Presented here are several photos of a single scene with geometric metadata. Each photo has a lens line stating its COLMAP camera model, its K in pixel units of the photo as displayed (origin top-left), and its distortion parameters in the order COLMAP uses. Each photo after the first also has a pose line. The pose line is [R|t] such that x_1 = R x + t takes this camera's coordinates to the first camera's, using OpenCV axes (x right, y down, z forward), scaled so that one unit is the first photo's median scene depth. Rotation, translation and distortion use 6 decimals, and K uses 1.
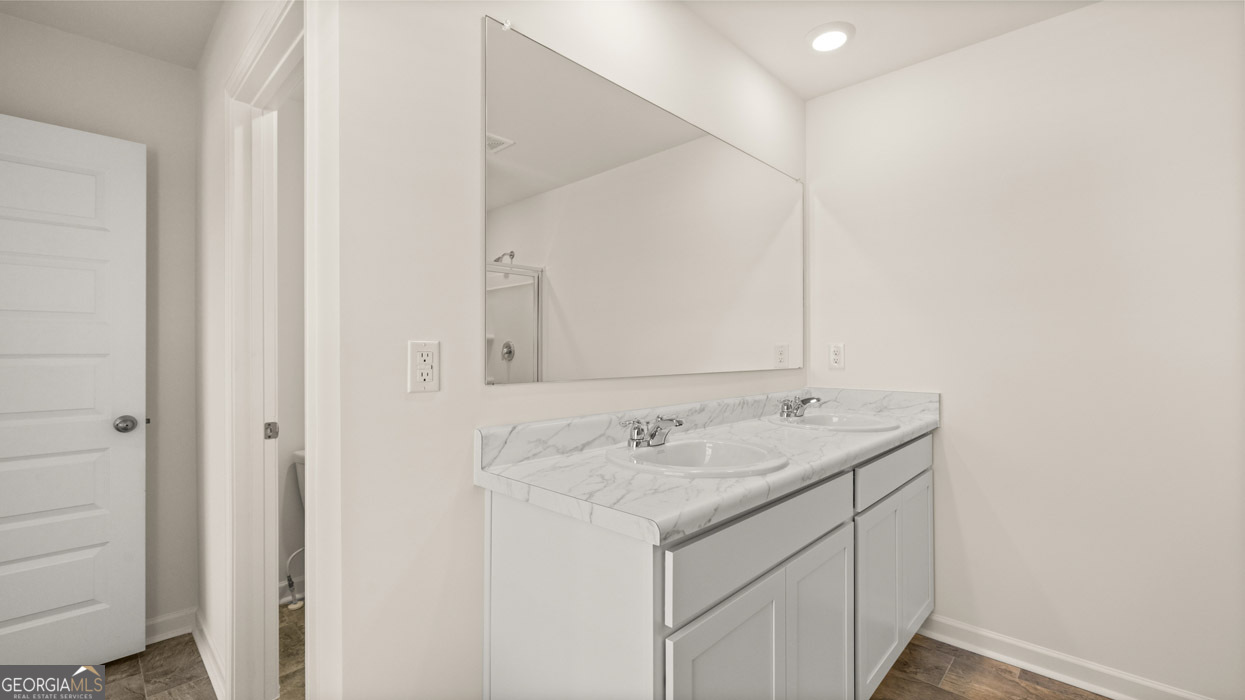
lens RADIAL K [[520.9, 0, 623.5], [0, 520.9, 346.2], [0, 0, 1]] dist [-0.004717, -0.000852]
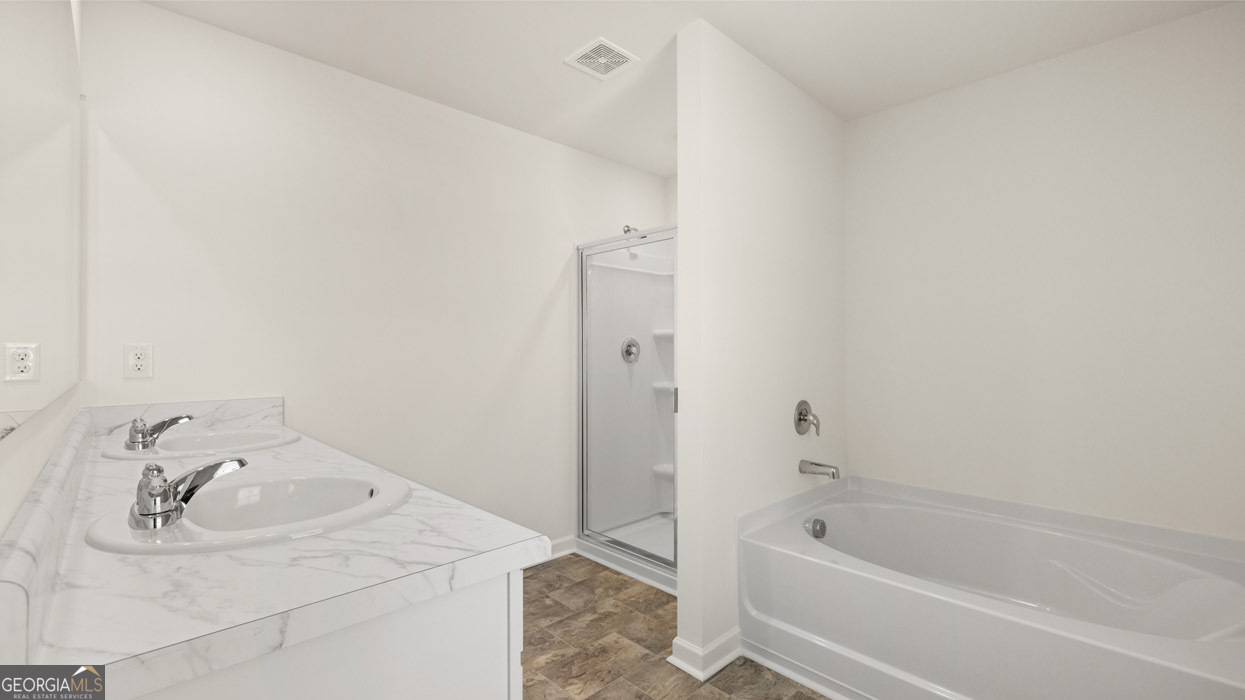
lens RADIAL K [[520.9, 0, 621.8], [0, 520.9, 345.9], [0, 0, 1]] dist [-0.004717, -0.000852]
pose [[0.052322, 0.010835, 0.998571, -0.673770], [-0.003352, 0.999937, -0.010674, 0.007463], [-0.998625, -0.002789, 0.052355, 0.638616]]
